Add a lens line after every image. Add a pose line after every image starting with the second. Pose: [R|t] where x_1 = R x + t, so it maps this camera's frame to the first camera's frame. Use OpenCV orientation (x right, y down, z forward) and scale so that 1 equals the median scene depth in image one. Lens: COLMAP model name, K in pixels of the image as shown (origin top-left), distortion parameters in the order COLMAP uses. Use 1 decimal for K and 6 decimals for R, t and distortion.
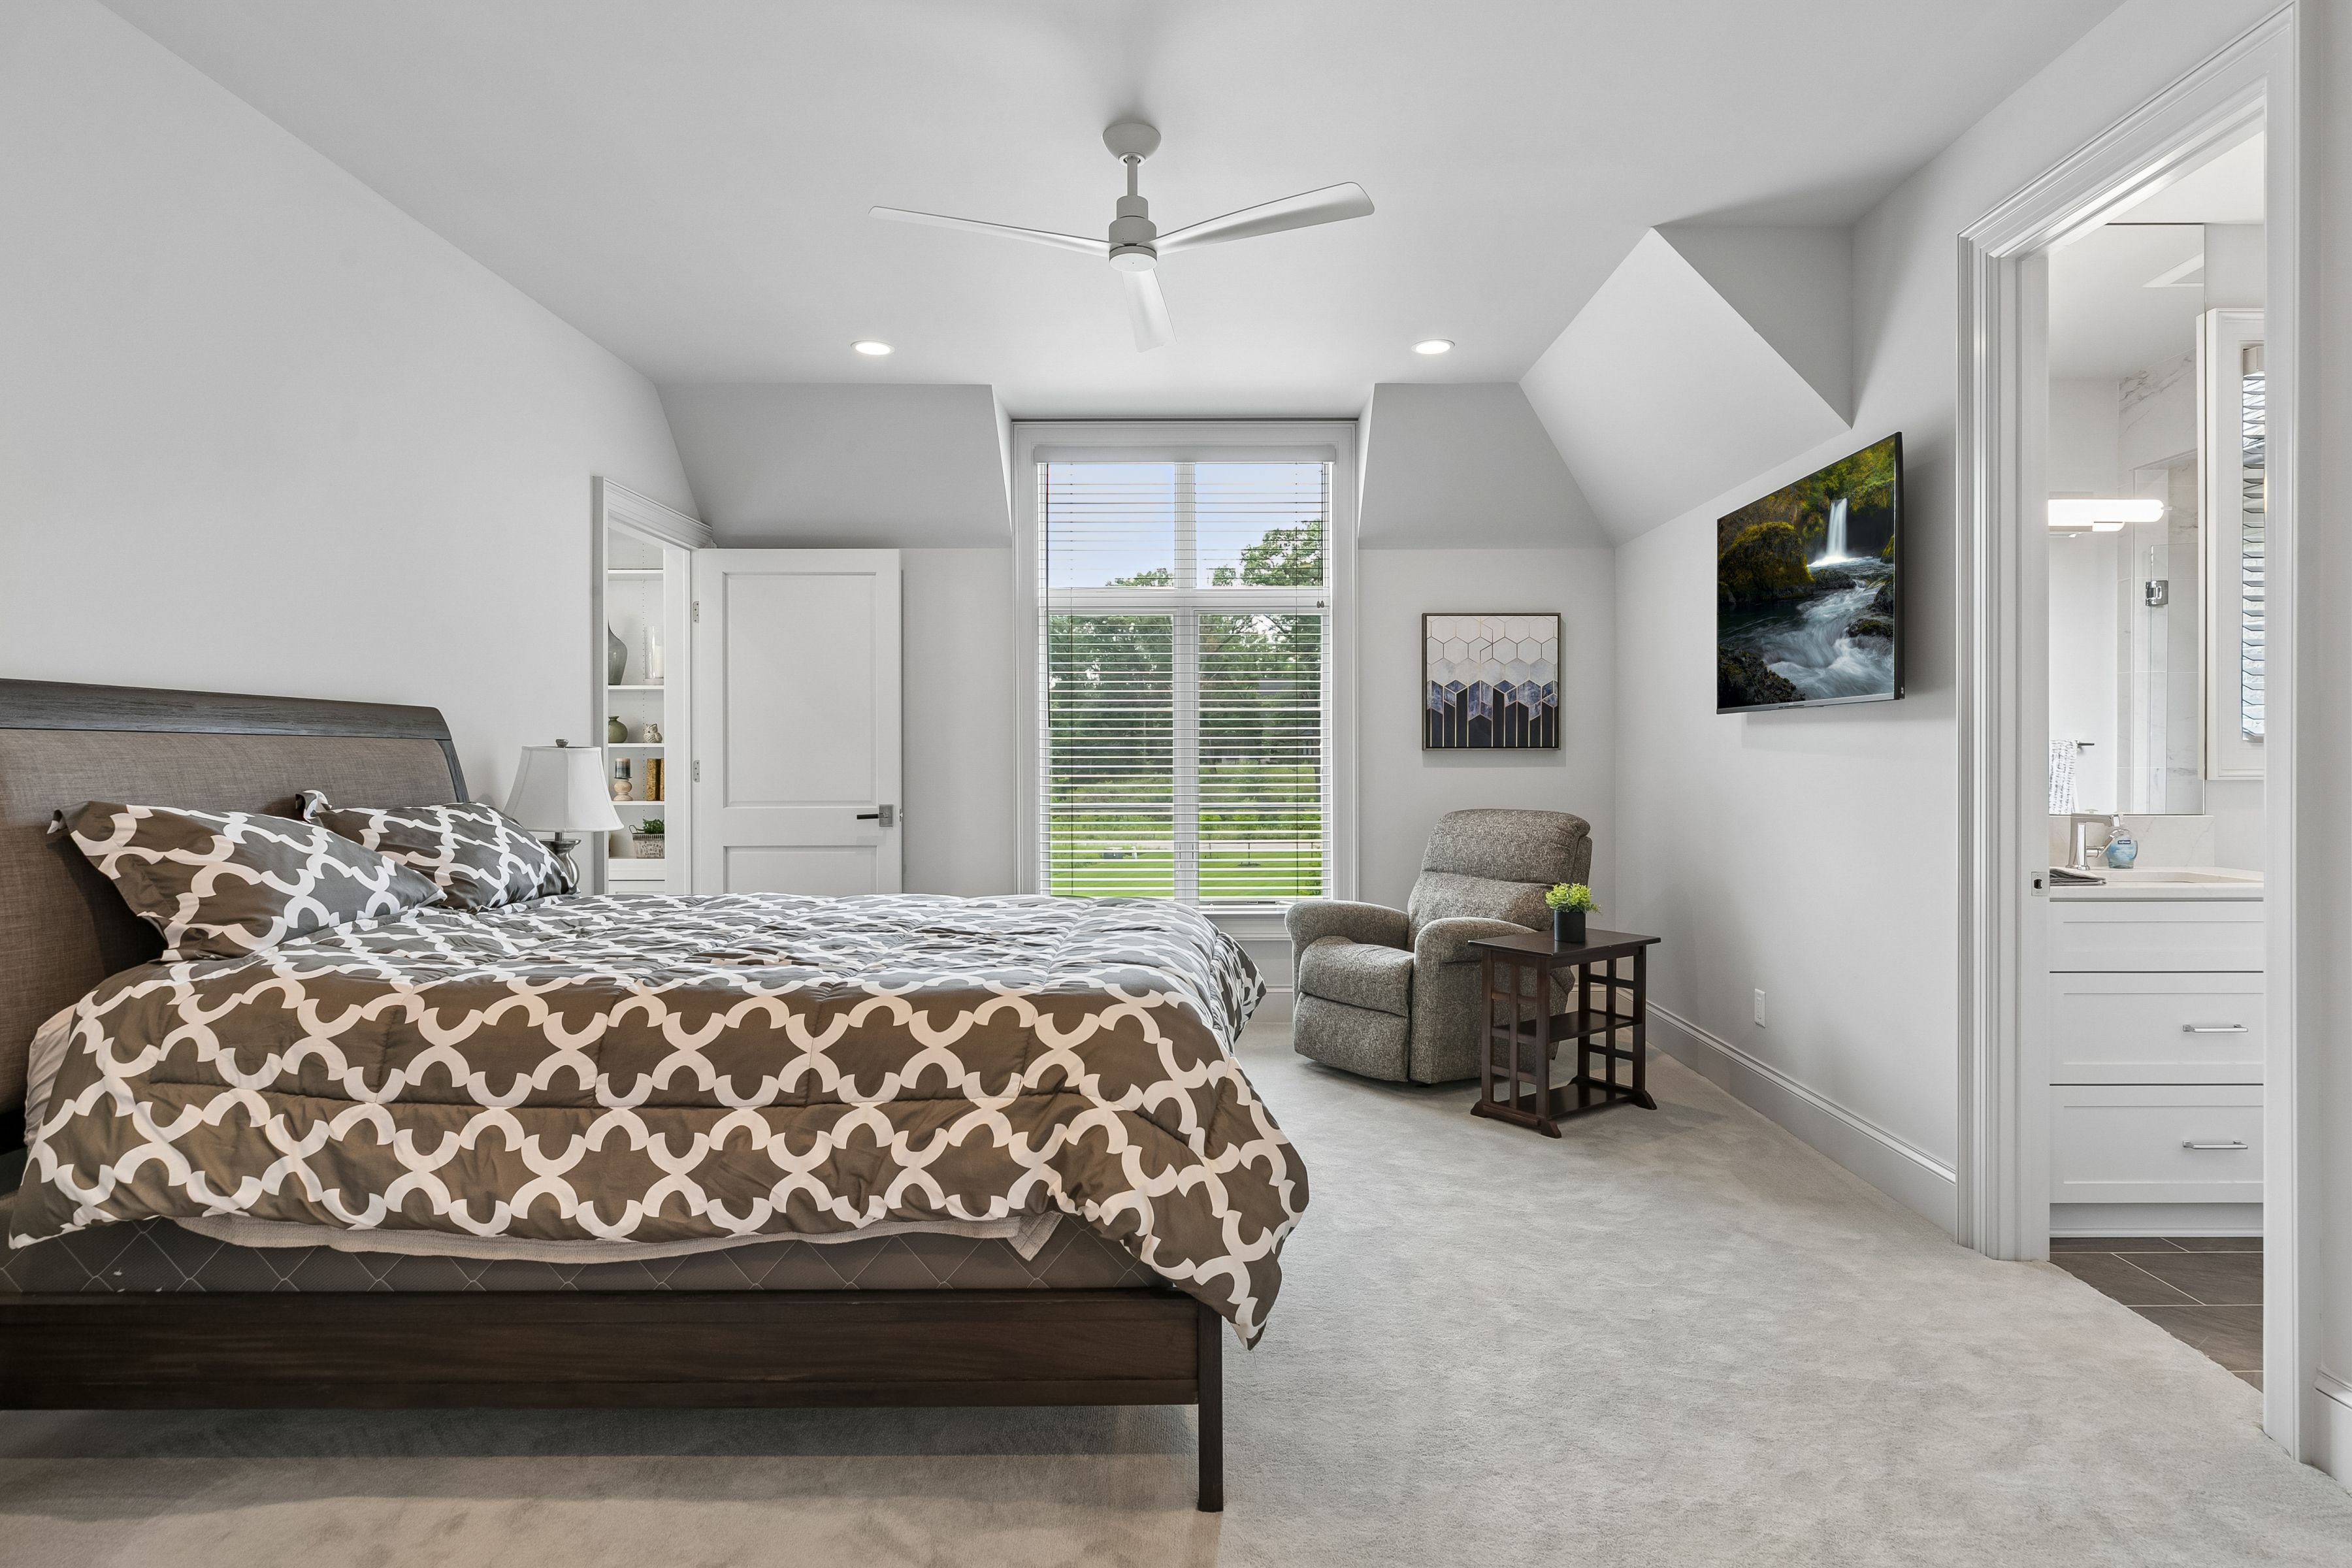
lens RADIAL K [[1256.5, 0, 1202.6], [0, 1256.5, 767.1], [0, 0, 1]] dist [0.002136, 0.000363]
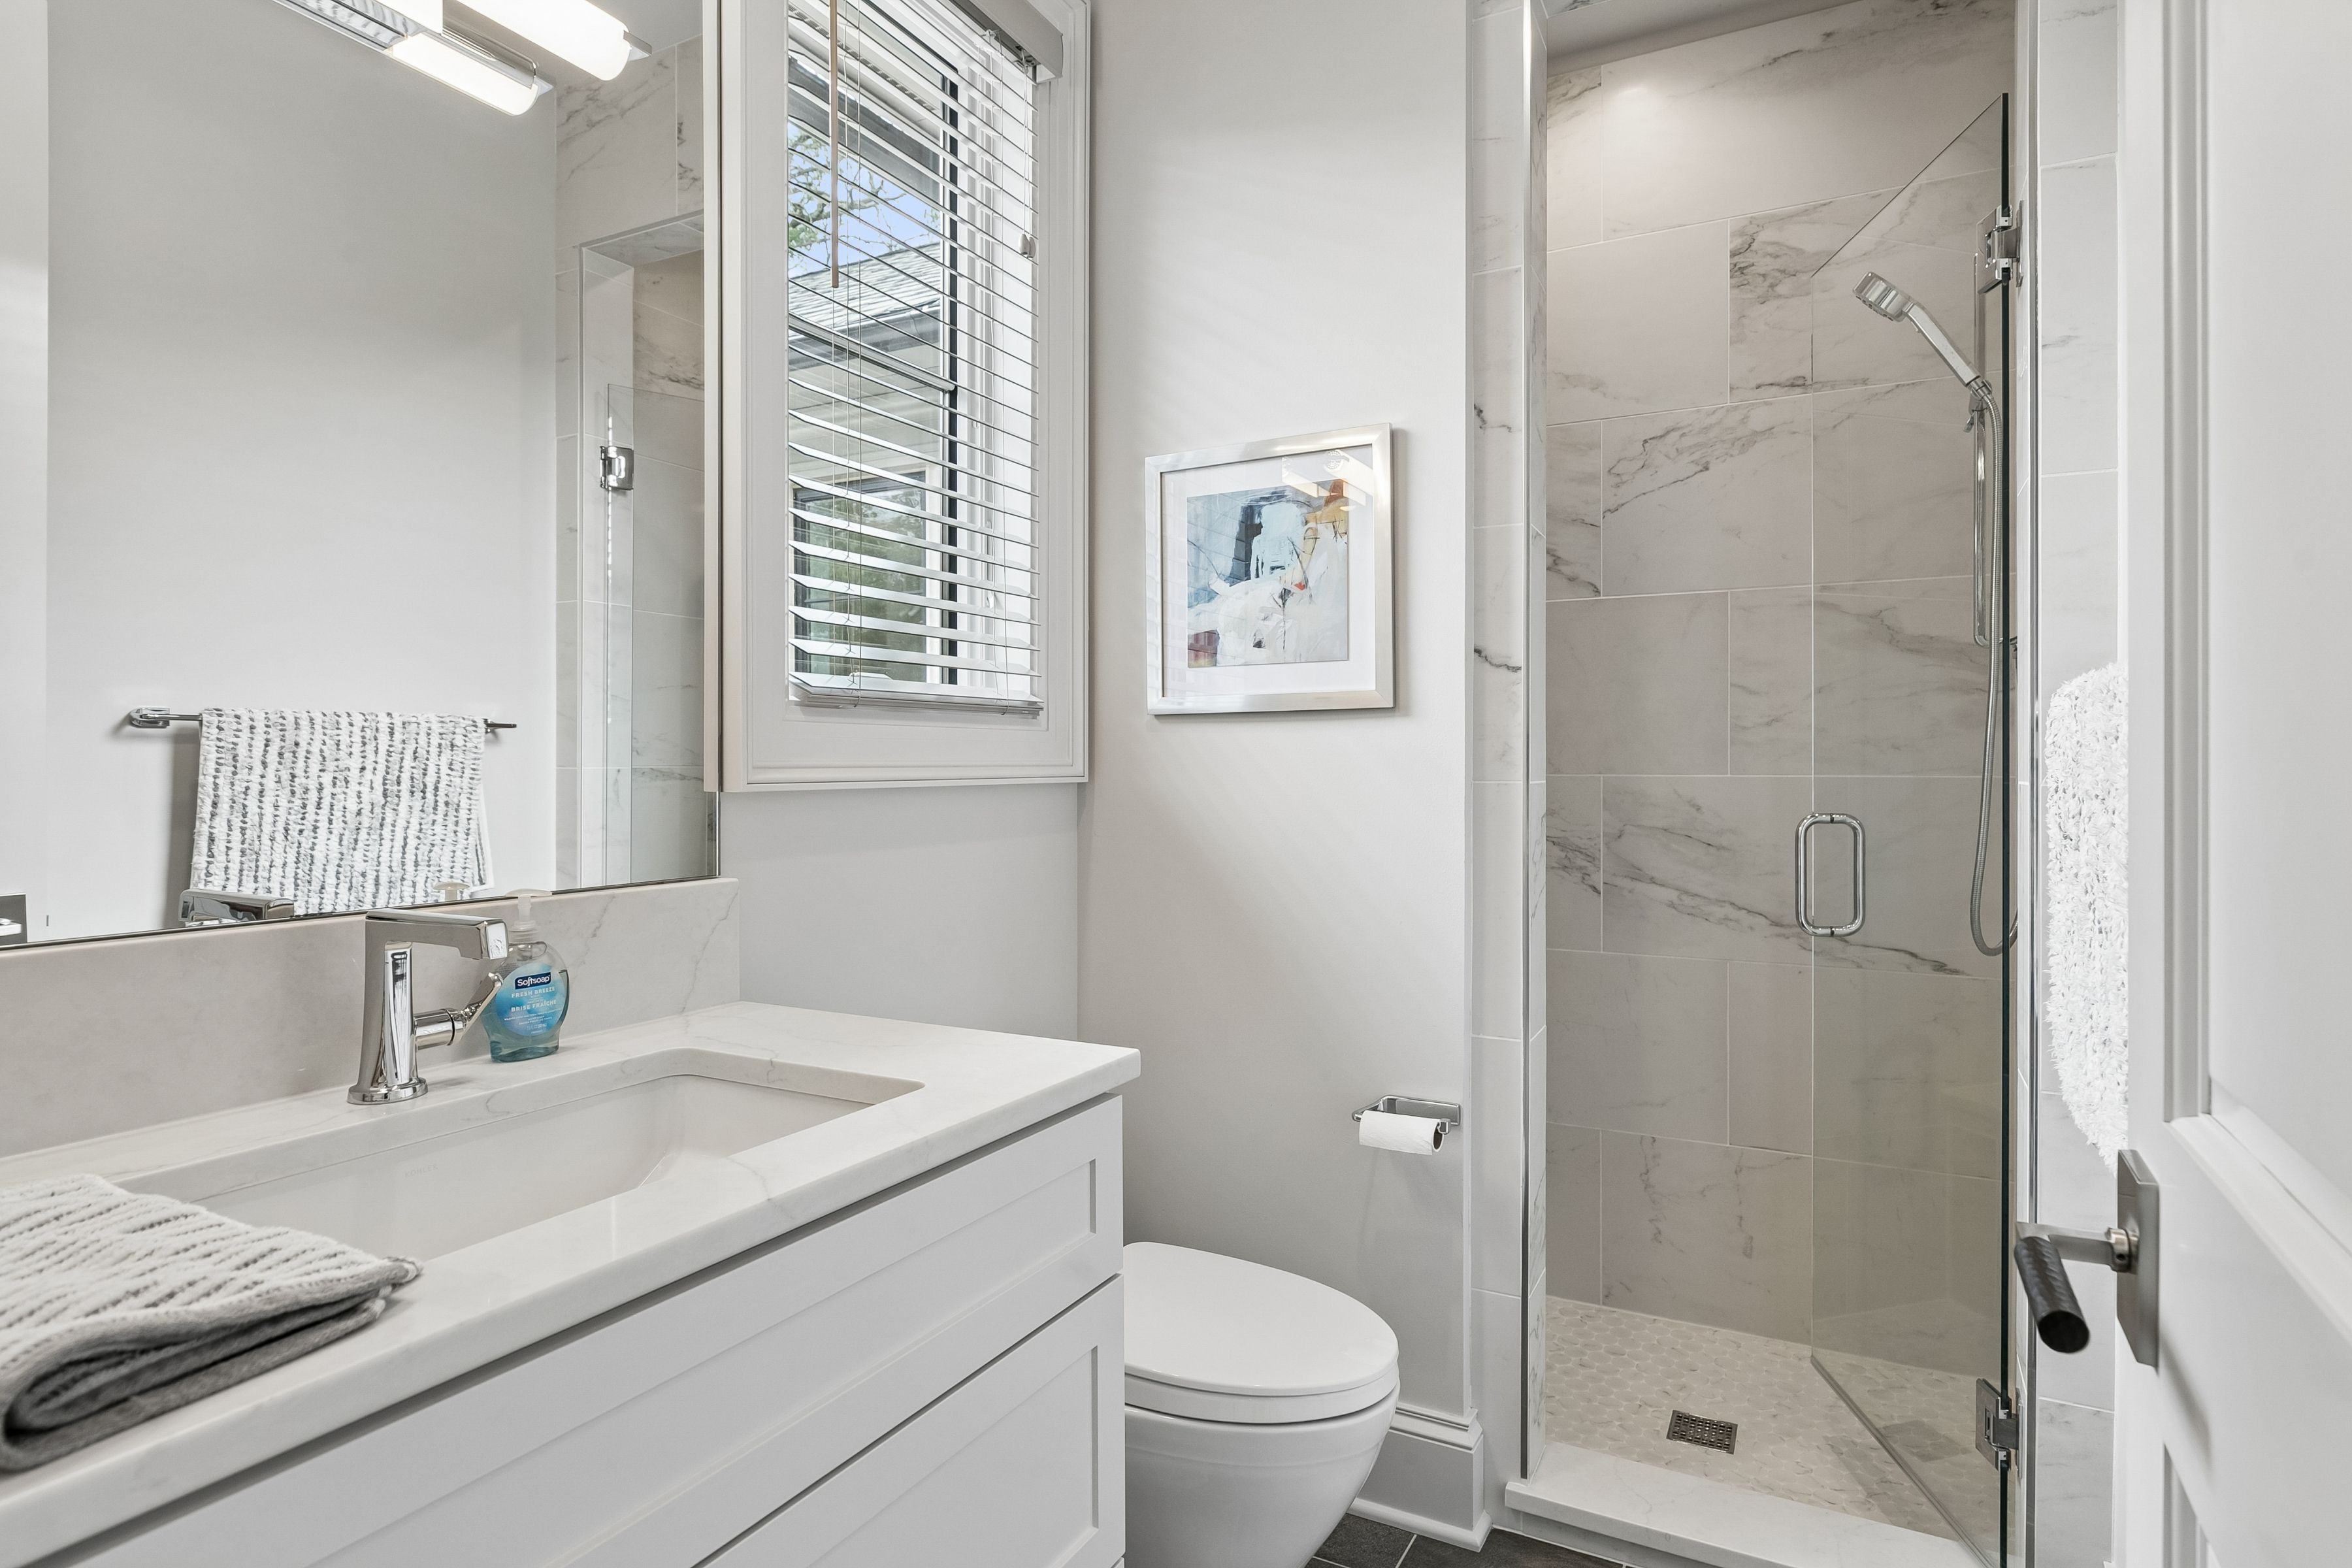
lens RADIAL K [[1256.5, 0, 1202.6], [0, 1256.5, 767.1], [0, 0, 1]] dist [0.002136, 0.000363]
pose [[0.467854, 0.000939, 0.883805, 0.367893], [0.002344, 0.999995, -0.002303, 0.001910], [-0.883803, 0.003149, 0.467849, 0.484328]]
